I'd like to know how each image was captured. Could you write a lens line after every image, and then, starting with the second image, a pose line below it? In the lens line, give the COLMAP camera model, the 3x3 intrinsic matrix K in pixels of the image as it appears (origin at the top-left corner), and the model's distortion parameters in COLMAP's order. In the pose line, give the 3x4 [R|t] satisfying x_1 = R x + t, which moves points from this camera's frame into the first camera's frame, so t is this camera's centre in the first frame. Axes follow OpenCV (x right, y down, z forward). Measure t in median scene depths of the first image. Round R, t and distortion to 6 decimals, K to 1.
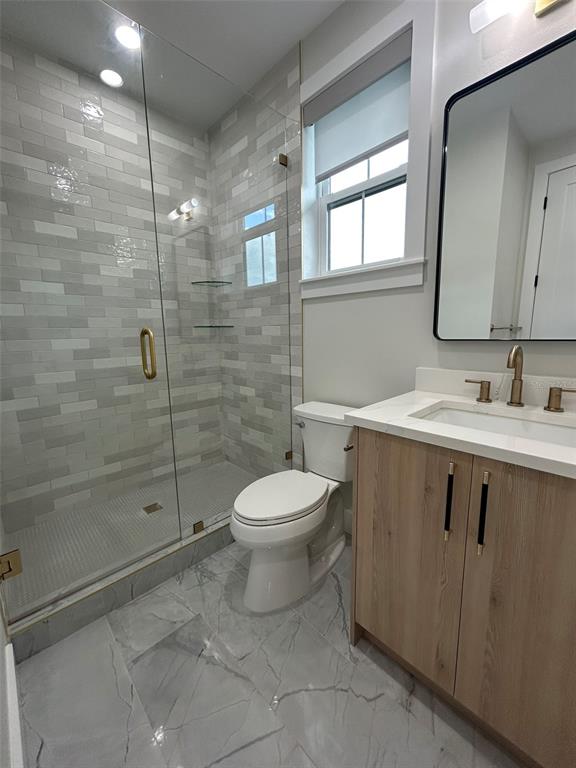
lens RADIAL K [[308.4, 0, 288.4], [0, 308.4, 380.8], [0, 0, 1]] dist [-0.001090, -0.000404]
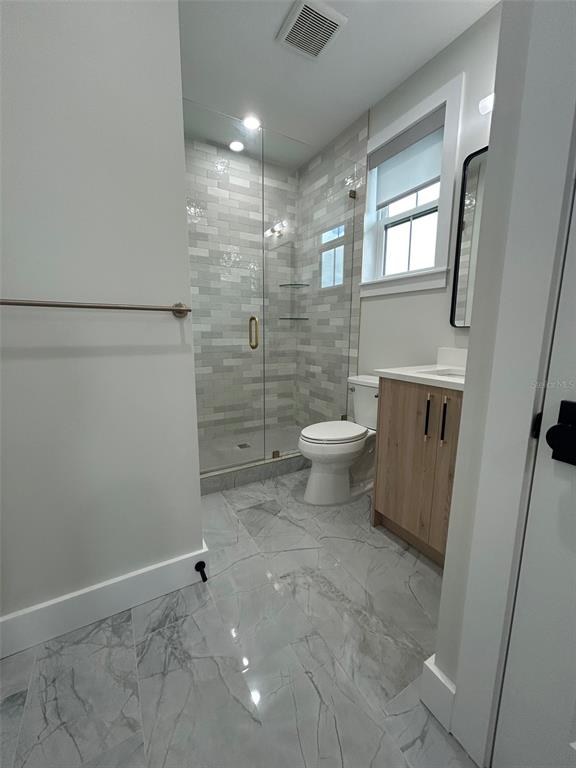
lens RADIAL K [[308.4, 0, 290.3], [0, 308.4, 382.7], [0, 0, 1]] dist [-0.001090, -0.000404]
pose [[0.972945, 0.062897, -0.222309, 0.075464], [-0.061522, 0.998020, 0.013111, 0.112325], [0.222693, 0.000921, 0.974888, -0.399570]]
